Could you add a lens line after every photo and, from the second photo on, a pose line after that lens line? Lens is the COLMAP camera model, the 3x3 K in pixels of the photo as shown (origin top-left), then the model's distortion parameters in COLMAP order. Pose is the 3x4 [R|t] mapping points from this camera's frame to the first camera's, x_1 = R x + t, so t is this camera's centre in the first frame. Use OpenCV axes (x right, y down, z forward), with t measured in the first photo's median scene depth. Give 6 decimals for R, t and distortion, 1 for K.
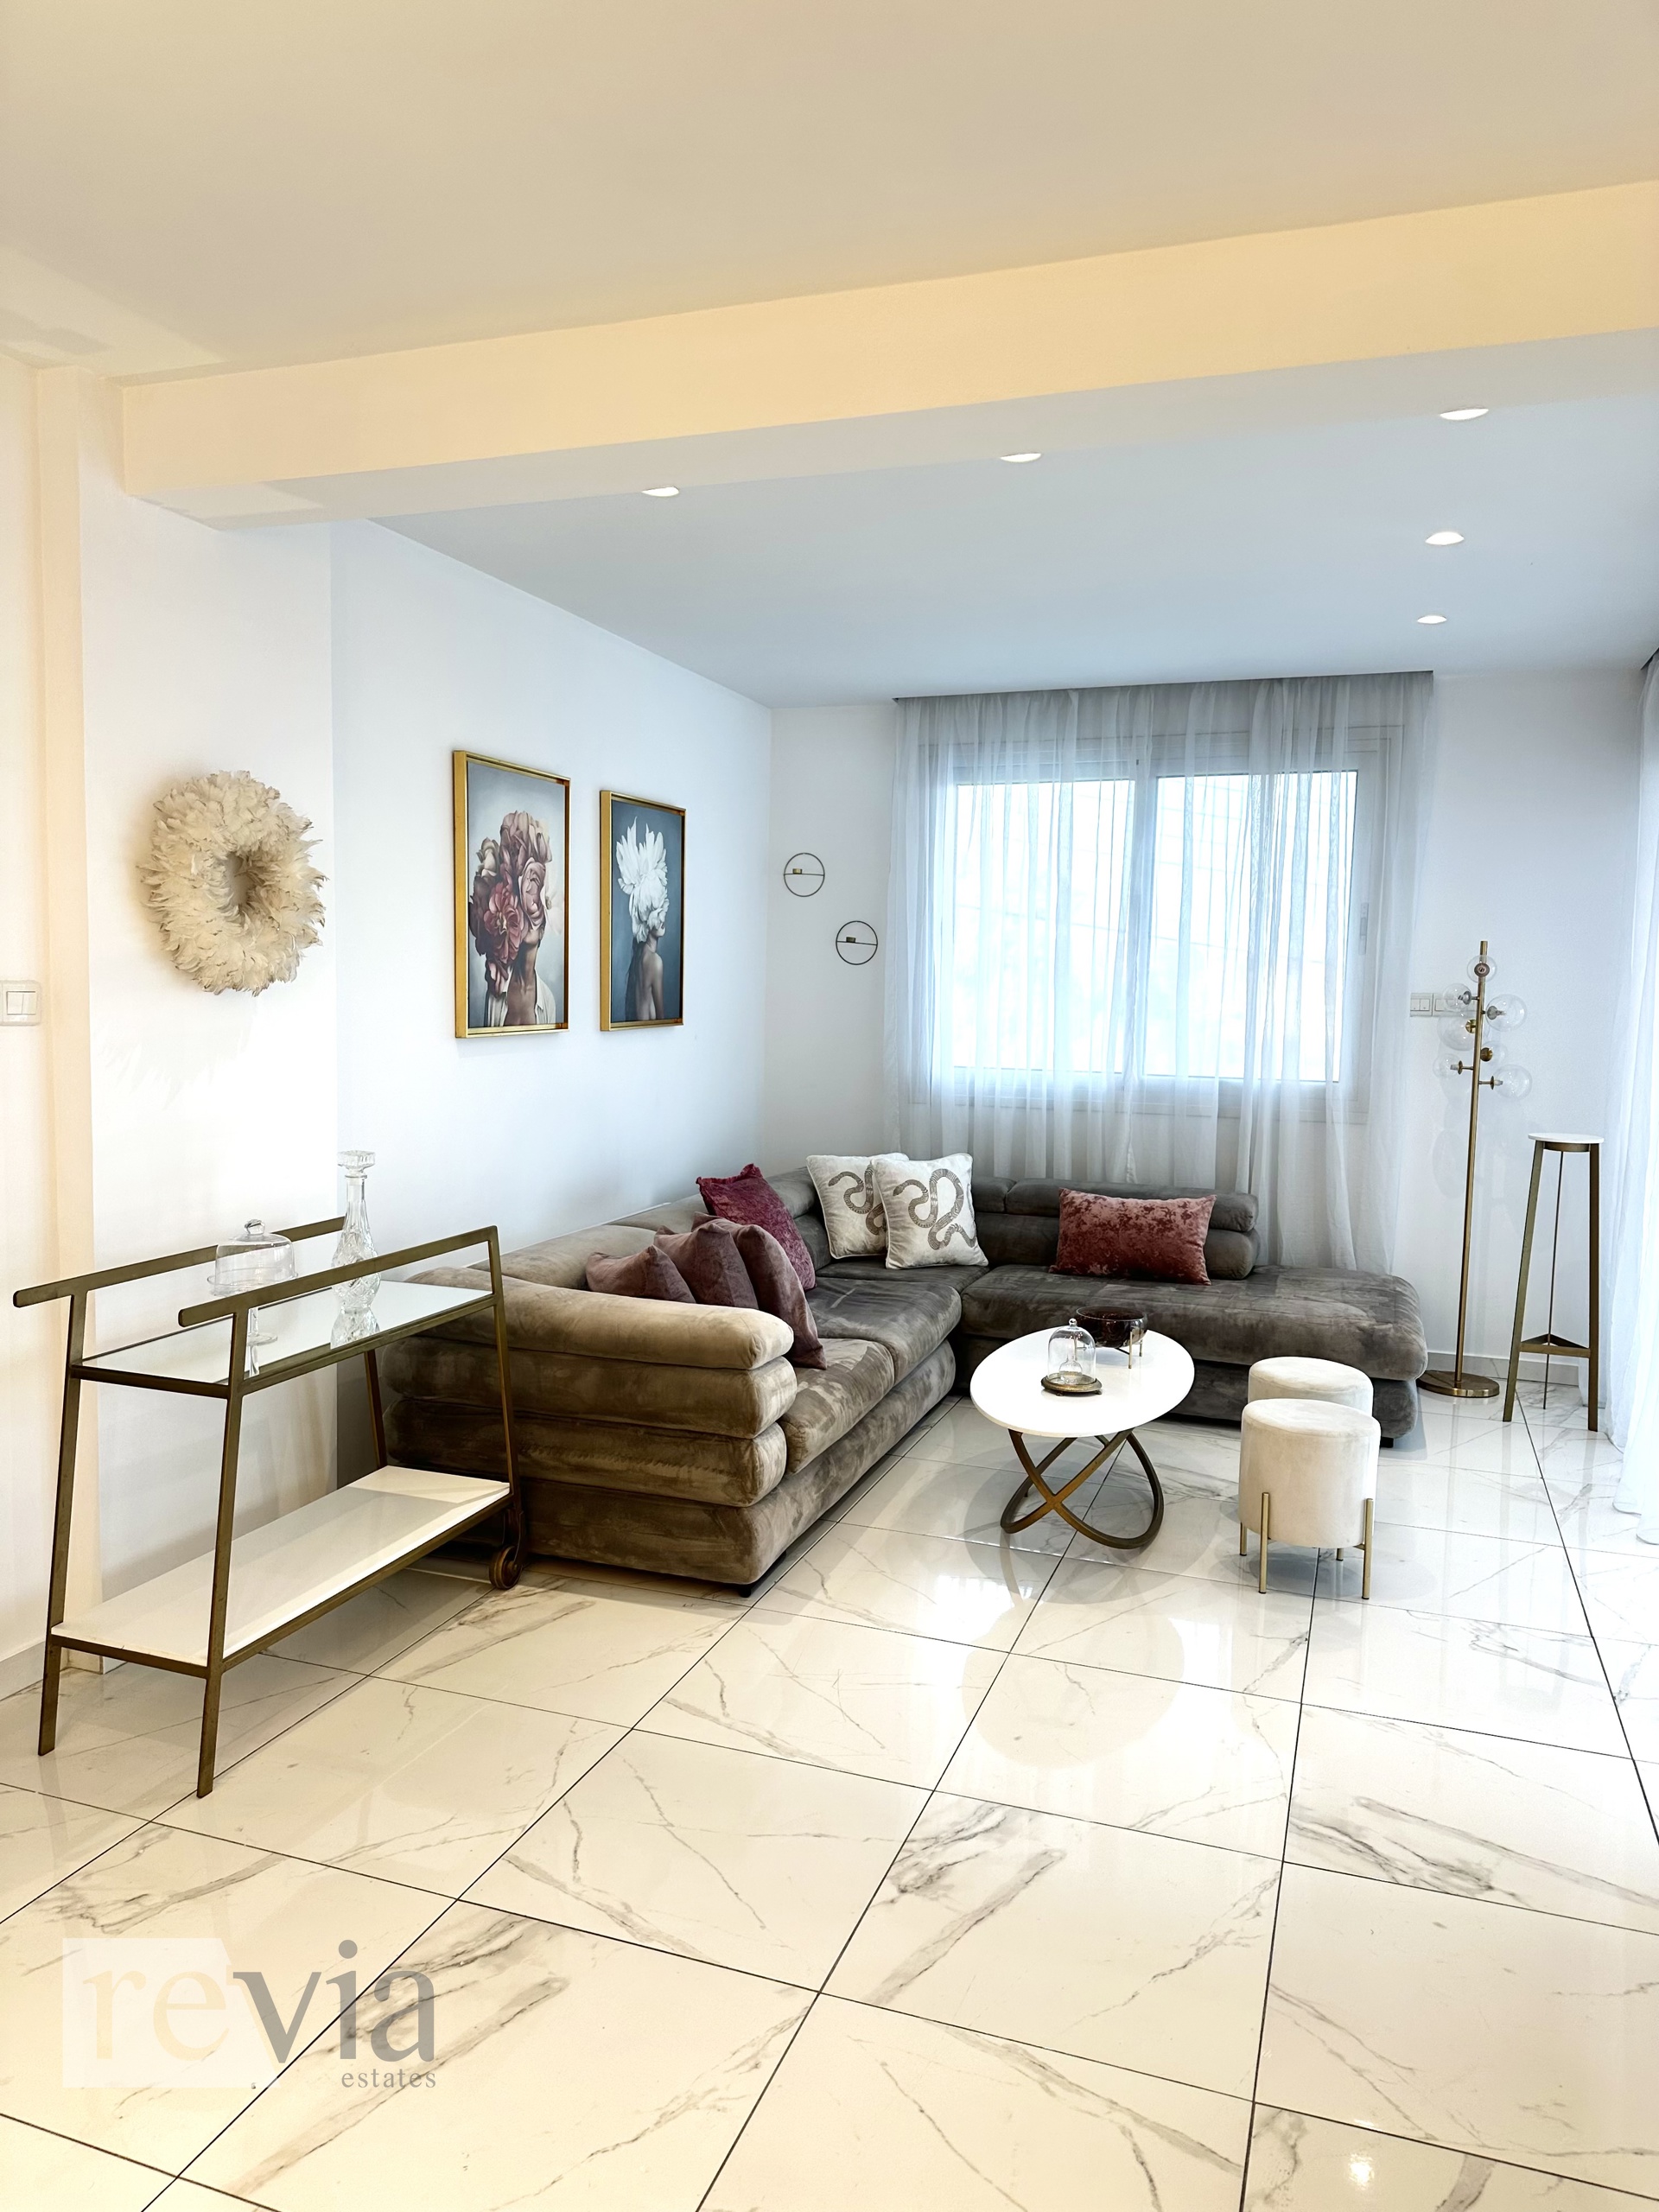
lens RADIAL K [[1542.0, 0, 829.5], [0, 1542.0, 1106.0], [0, 0, 1]] dist [0.102251, -0.098923]
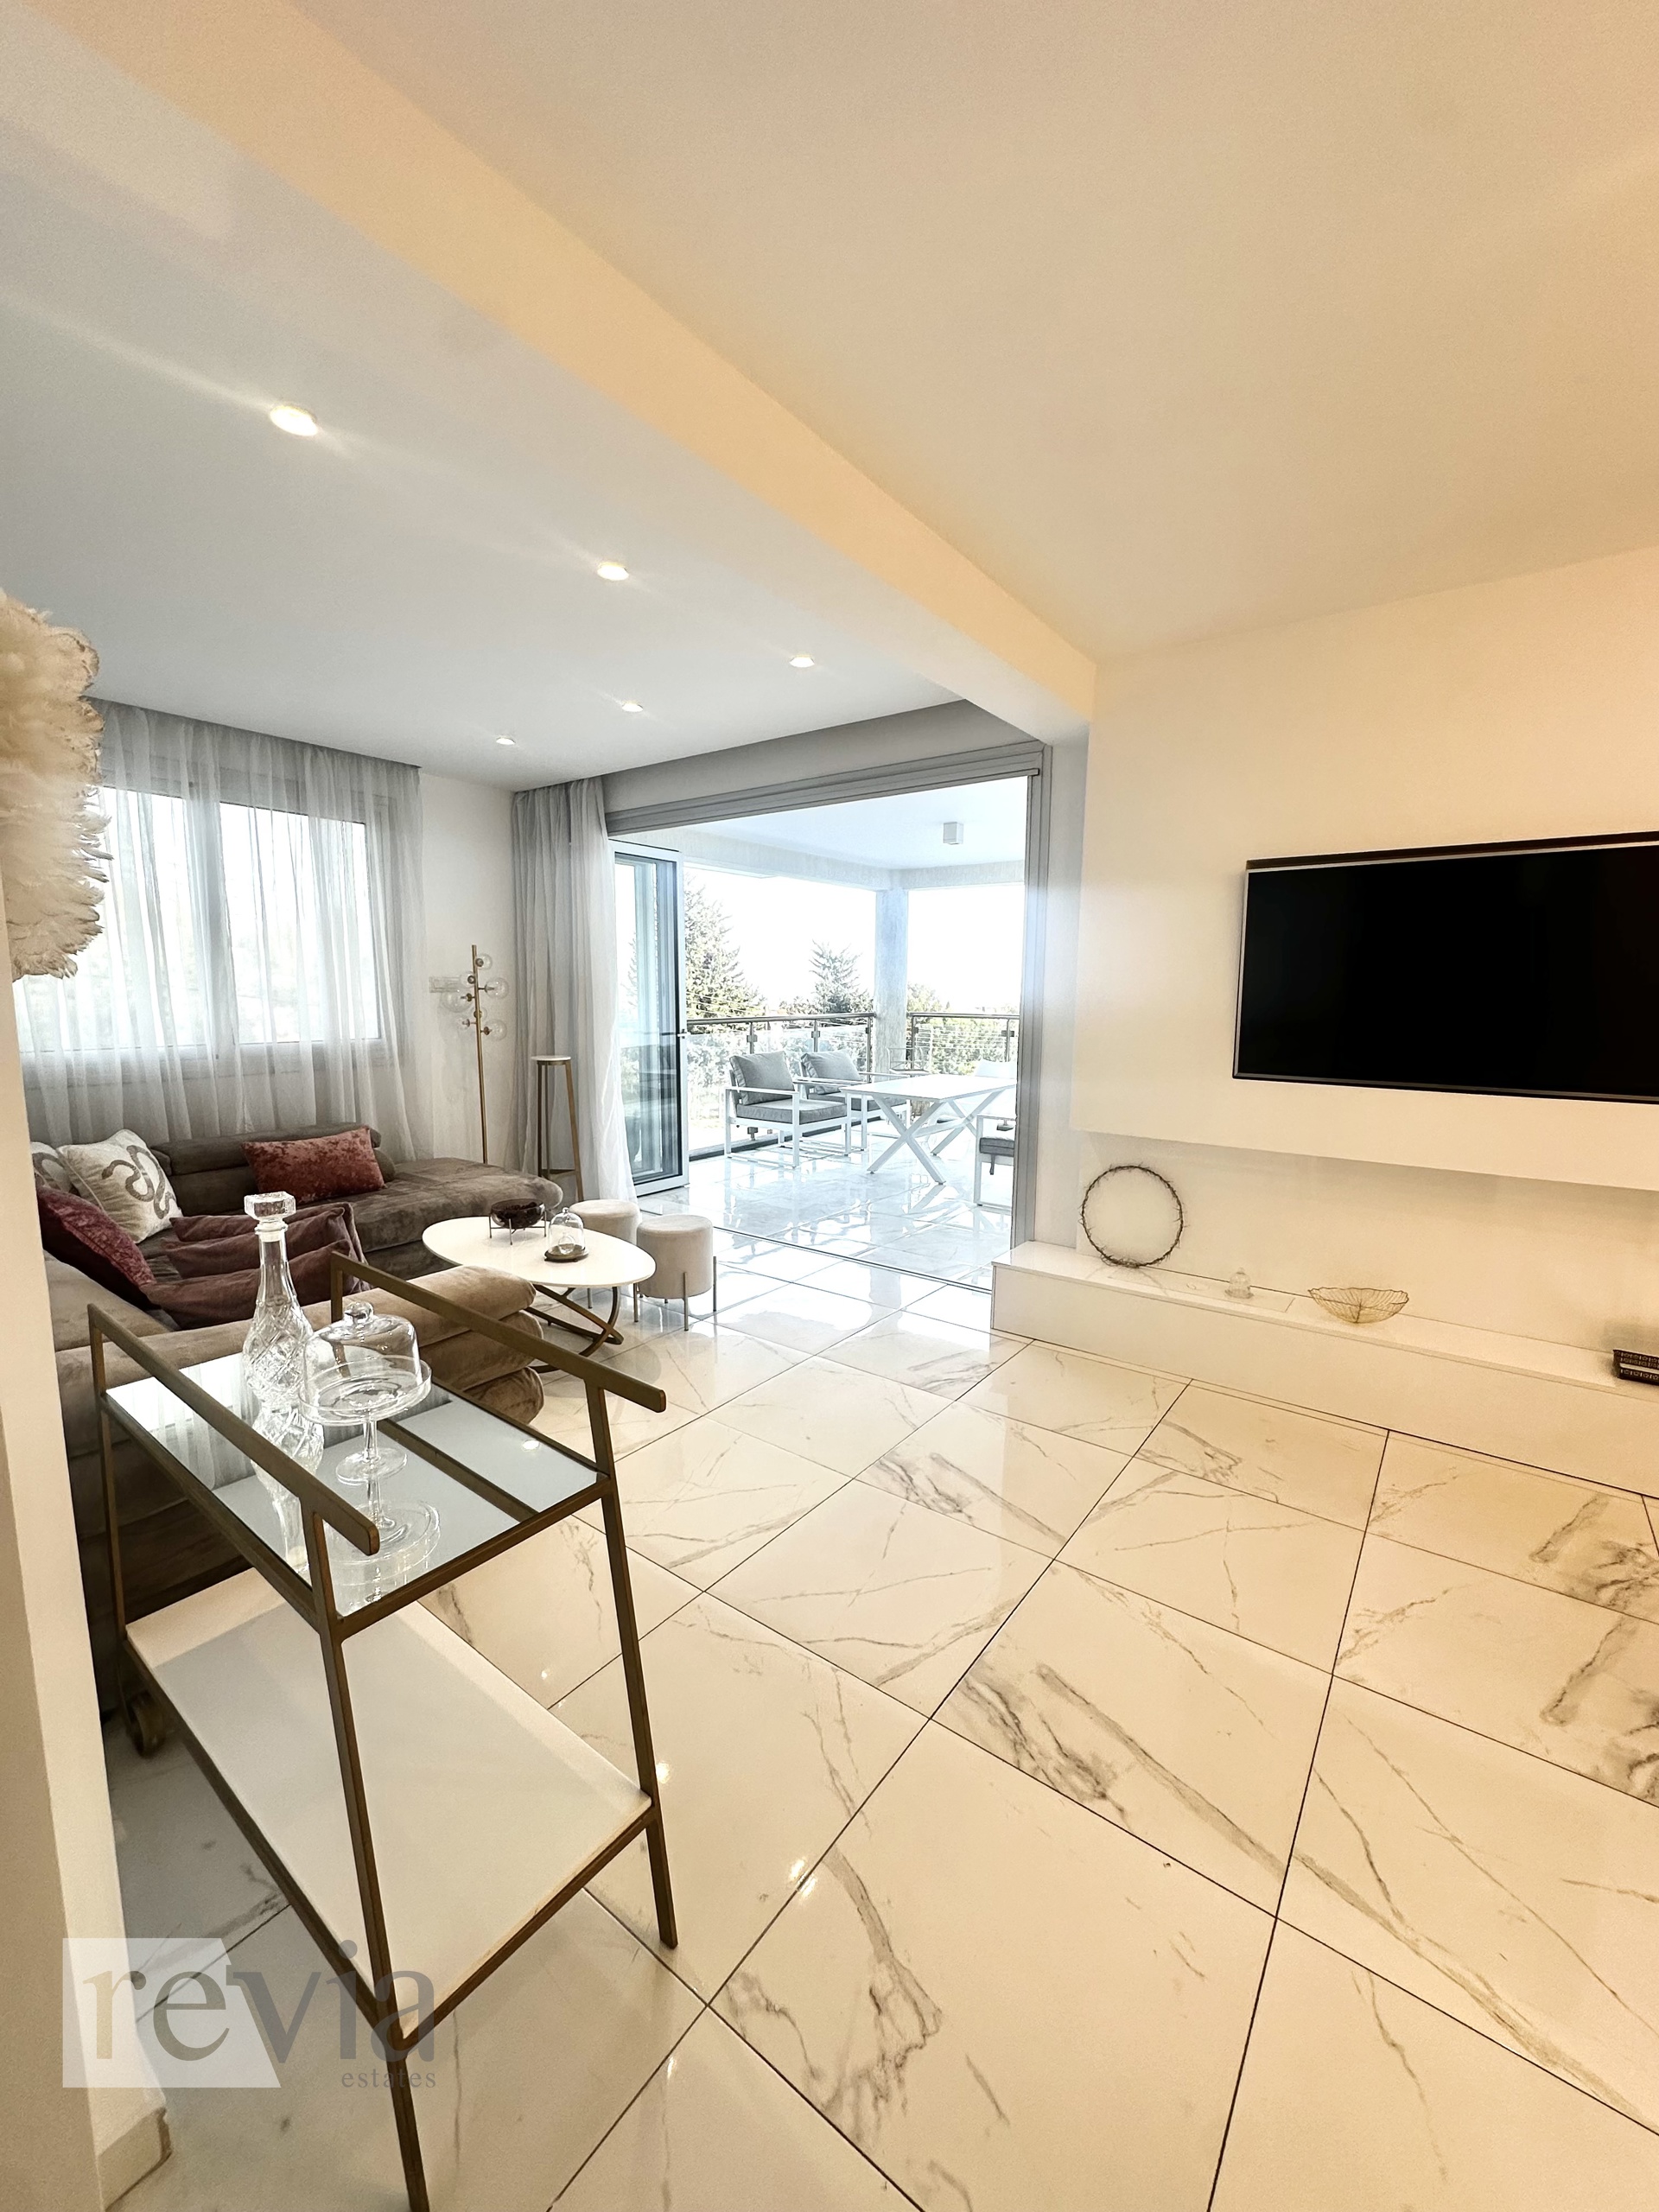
lens RADIAL K [[873.4, 0, 829.5], [0, 873.4, 1106.0], [0, 0, 1]] dist [-0.000183, 0.000165]
pose [[0.293679, -0.146417, 0.944624, -0.358367], [0.078412, 0.988559, 0.128849, -0.026763], [-0.952683, 0.036230, 0.301800, 0.367696]]
